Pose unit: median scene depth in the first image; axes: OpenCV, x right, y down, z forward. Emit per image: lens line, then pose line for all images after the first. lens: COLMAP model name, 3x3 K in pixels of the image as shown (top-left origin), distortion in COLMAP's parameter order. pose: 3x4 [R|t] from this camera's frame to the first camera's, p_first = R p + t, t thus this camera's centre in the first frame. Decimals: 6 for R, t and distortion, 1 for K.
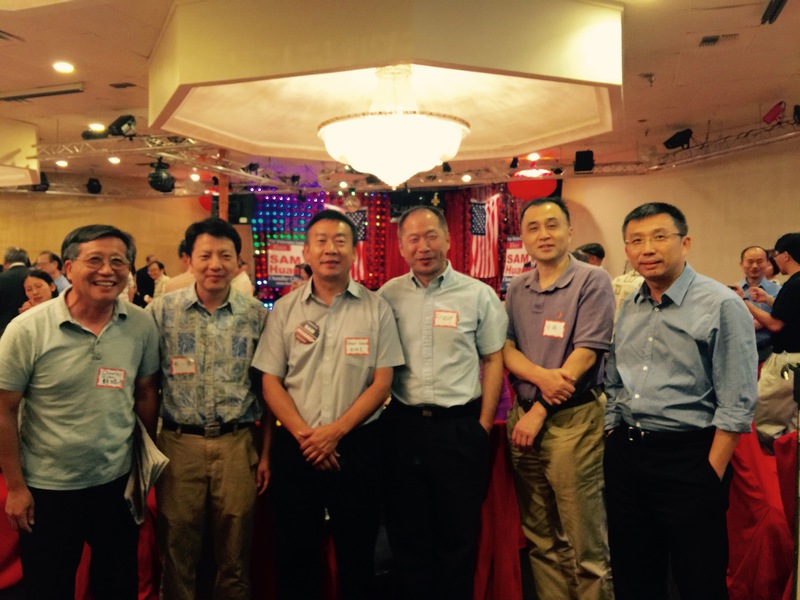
lens RADIAL K [[668.5, 0, 400.0], [0, 668.5, 300.0], [0, 0, 1]] dist [0.043528, -0.079271]
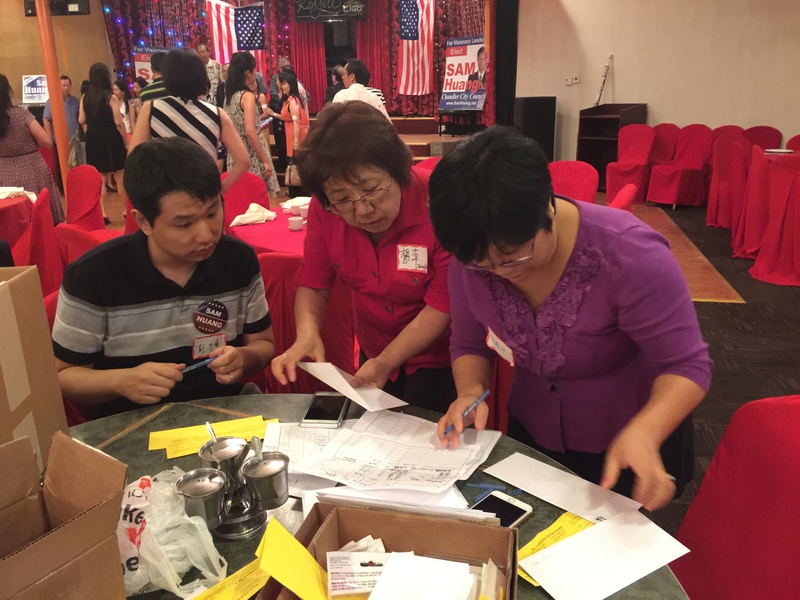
lens RADIAL K [[668.5, 0, 400.0], [0, 668.5, 300.0], [0, 0, 1]] dist [0.043528, -0.079271]
pose [[0.991612, -0.051774, 0.118425, -0.003051], [0.020670, 0.967993, 0.250124, 0.002286], [-0.127585, -0.245578, 0.960944, 0.176815]]
